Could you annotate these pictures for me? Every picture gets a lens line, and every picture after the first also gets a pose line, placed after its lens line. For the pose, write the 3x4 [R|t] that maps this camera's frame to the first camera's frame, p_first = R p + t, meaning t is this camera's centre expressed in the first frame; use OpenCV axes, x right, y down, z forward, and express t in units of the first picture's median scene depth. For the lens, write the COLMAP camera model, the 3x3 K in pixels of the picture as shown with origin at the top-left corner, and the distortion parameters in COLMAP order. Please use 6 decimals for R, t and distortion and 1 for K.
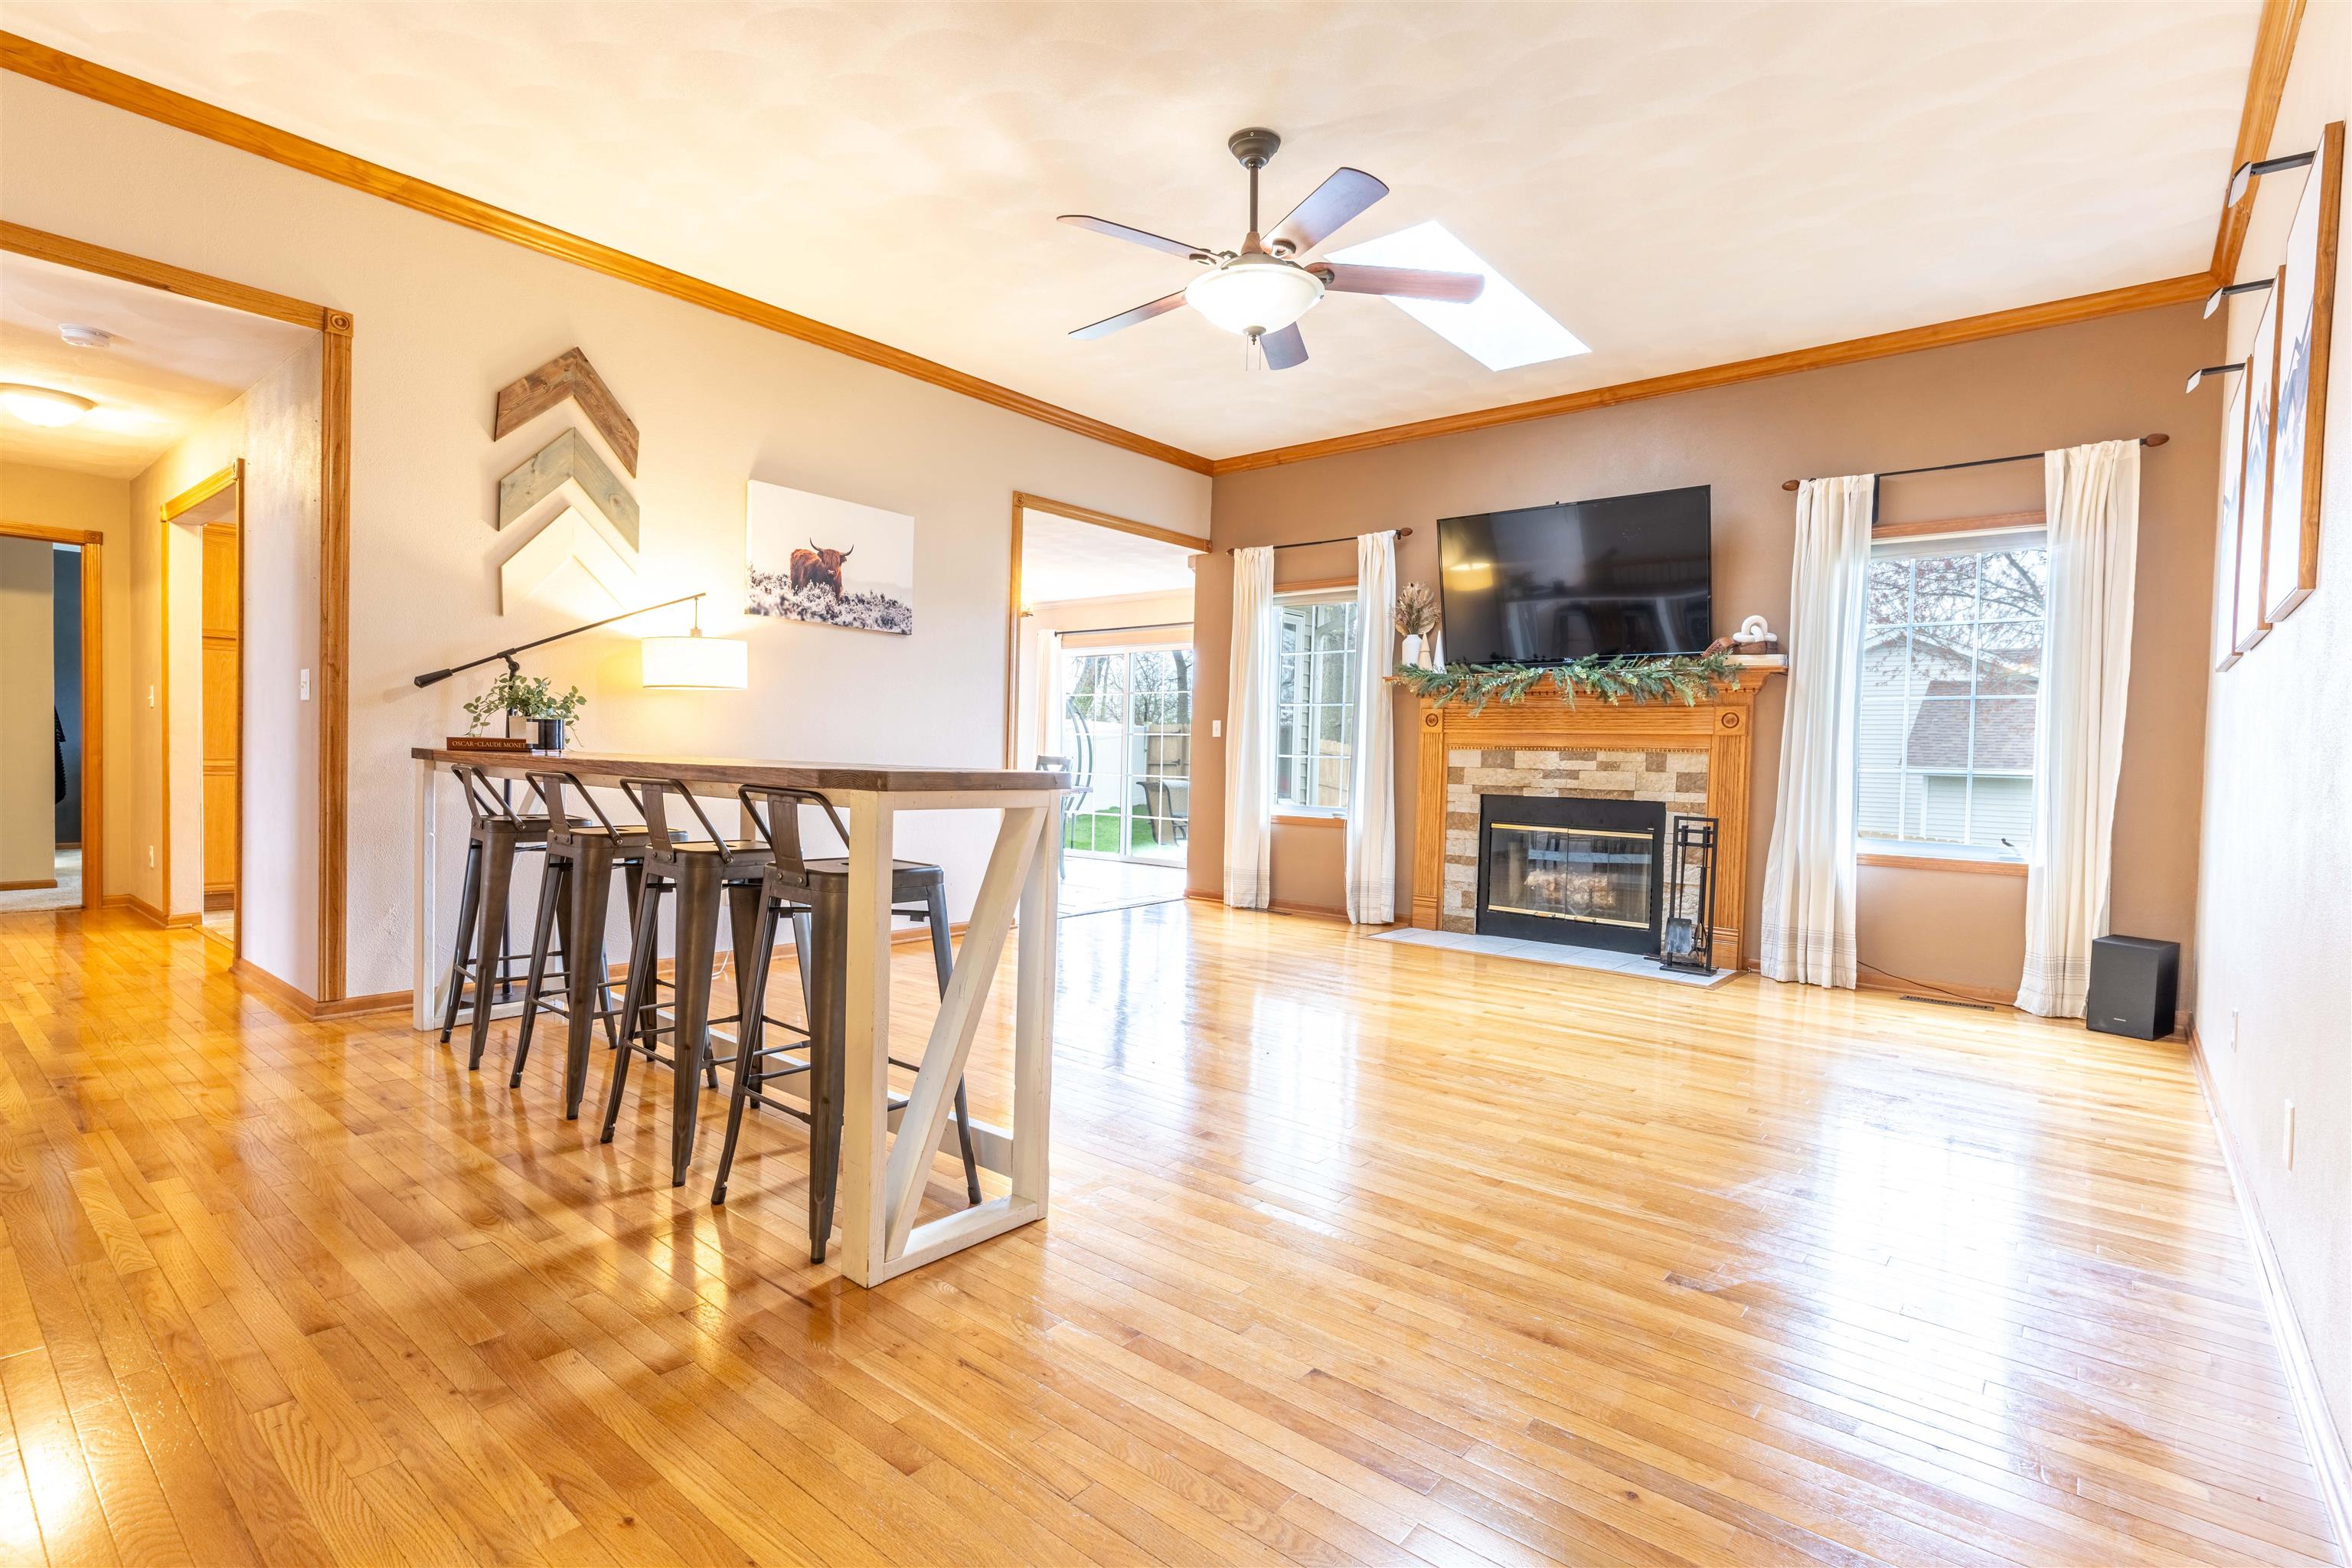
lens RADIAL K [[1113.8, 0, 1176.0], [0, 1113.8, 784.0], [0, 0, 1]] dist [0.003014, 0.000234]
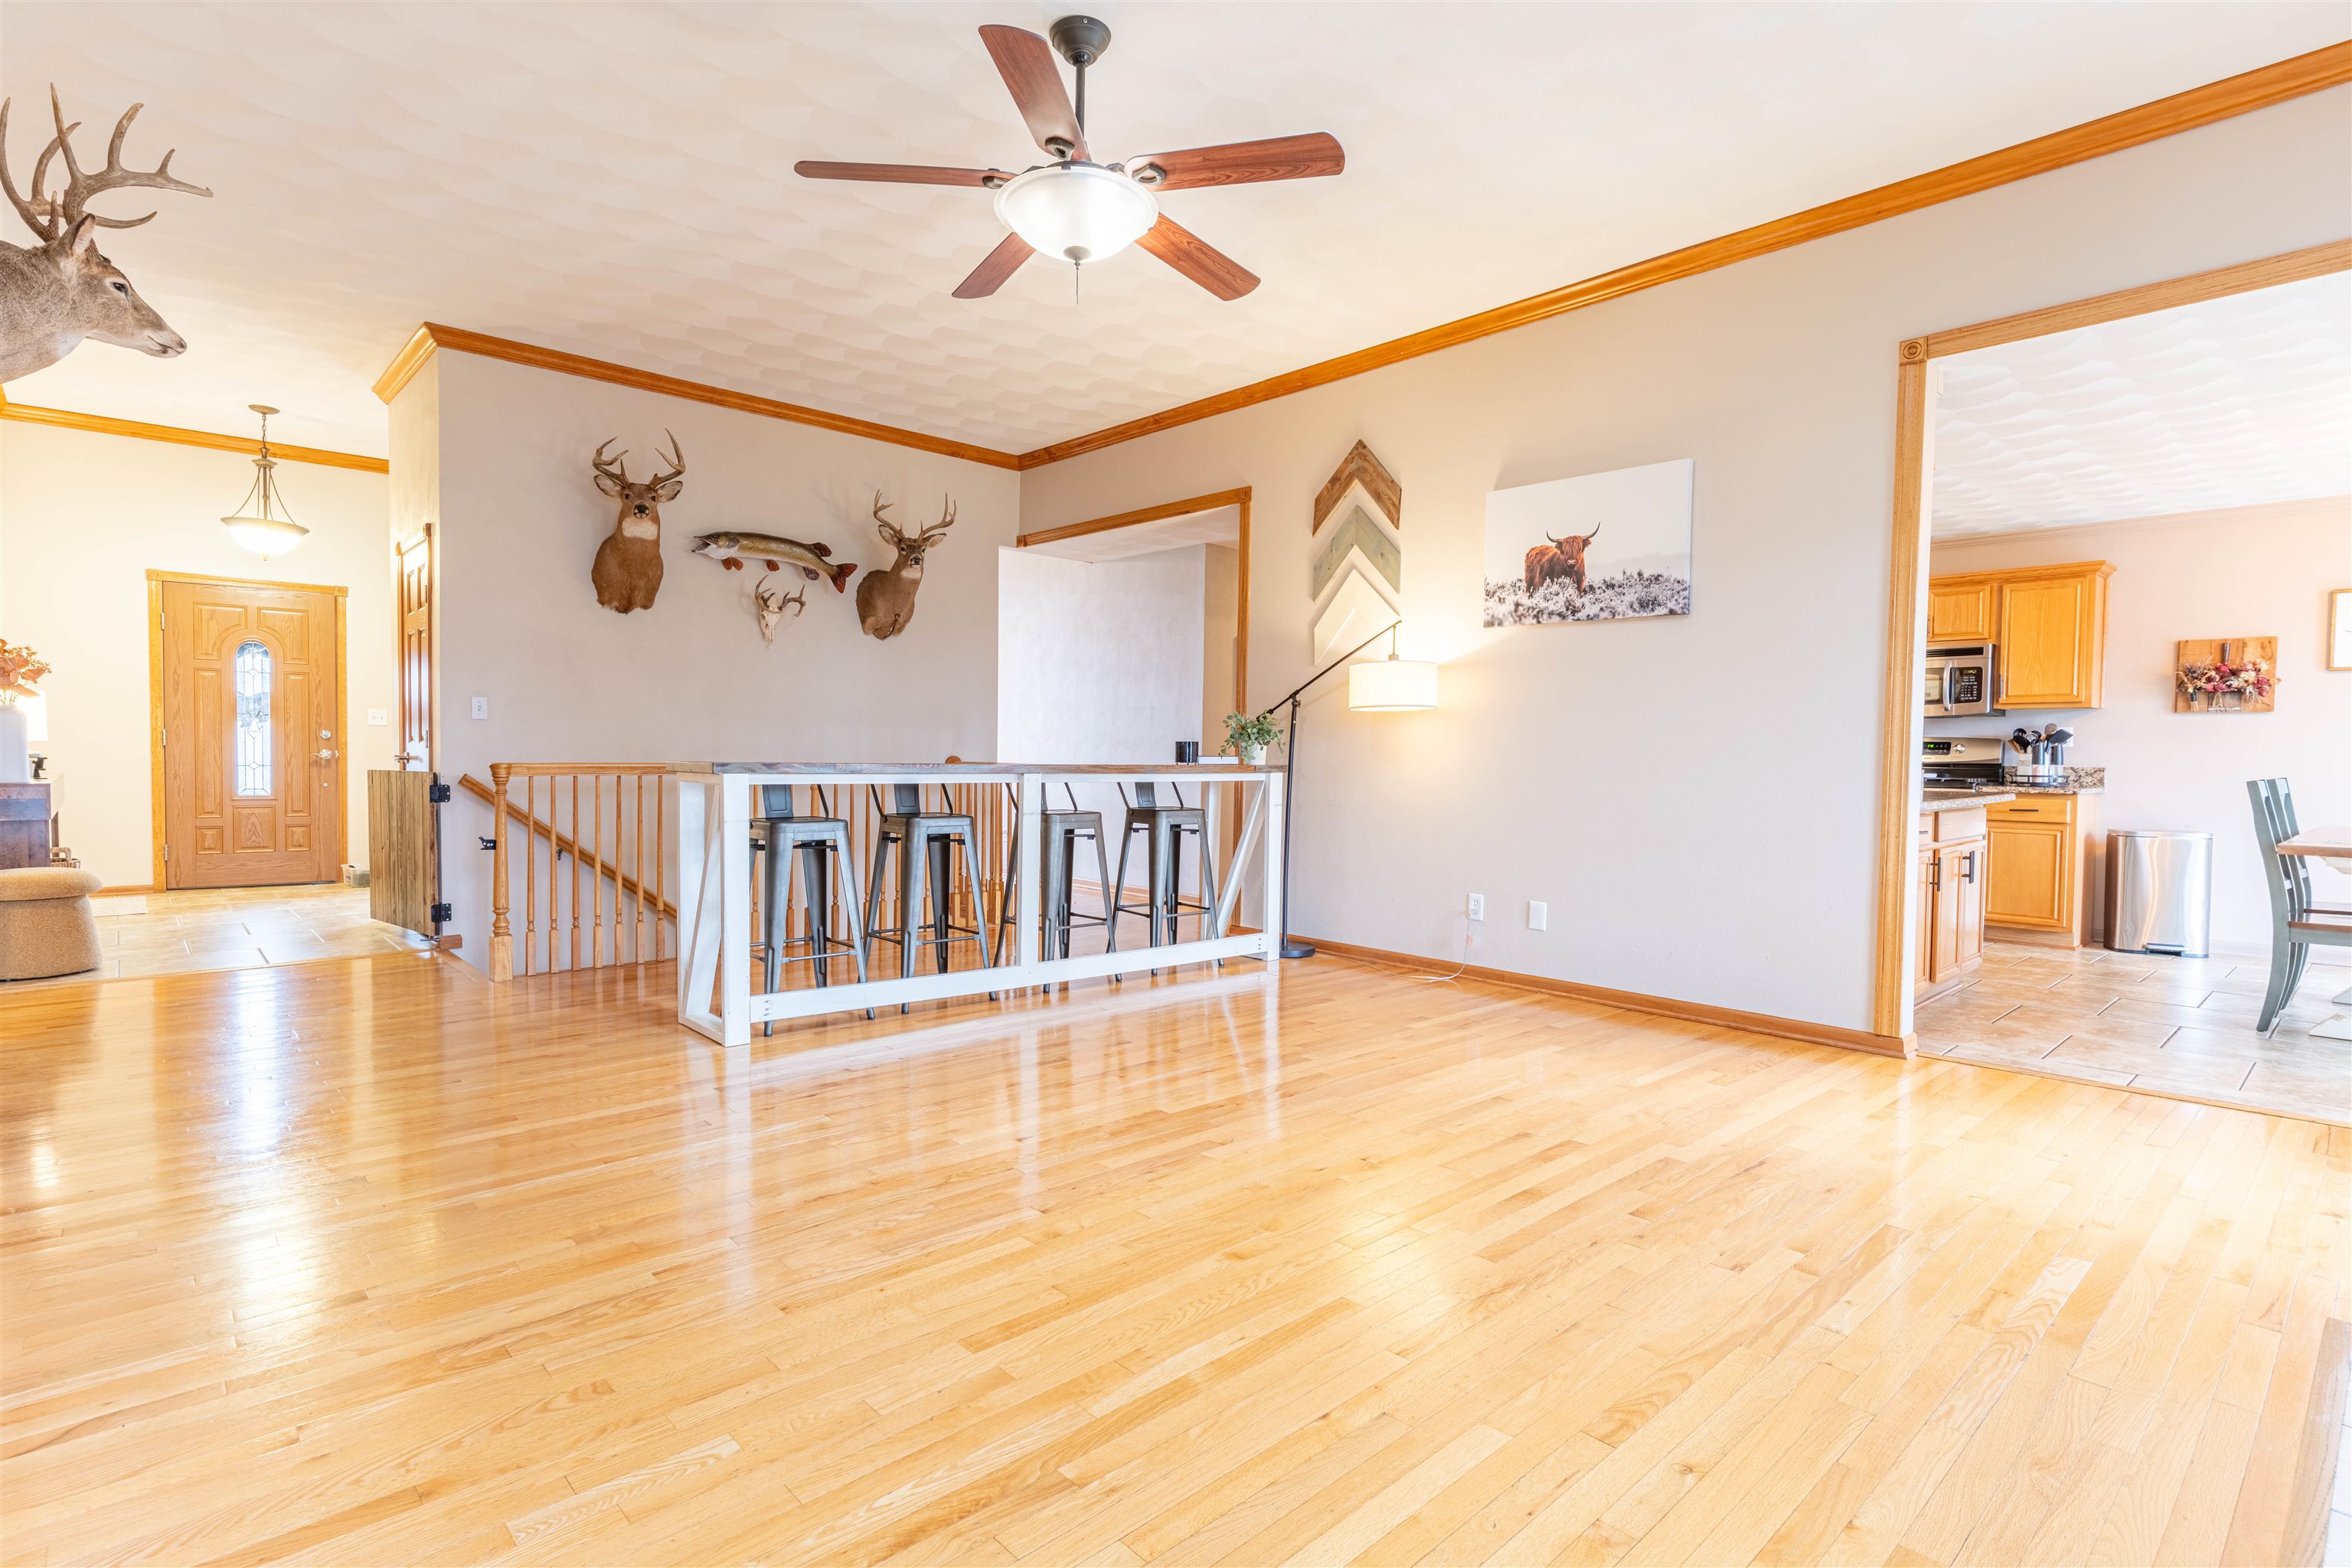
lens RADIAL K [[1153.5, 0, 1176.0], [0, 1153.5, 784.0], [0, 0, 1]] dist [0.002183, 0.000537]
pose [[-0.129228, 0.003098, -0.991610, 0.653512], [-0.040974, 0.999124, 0.008461, -0.010639], [0.990768, 0.041724, -0.128988, 0.841830]]
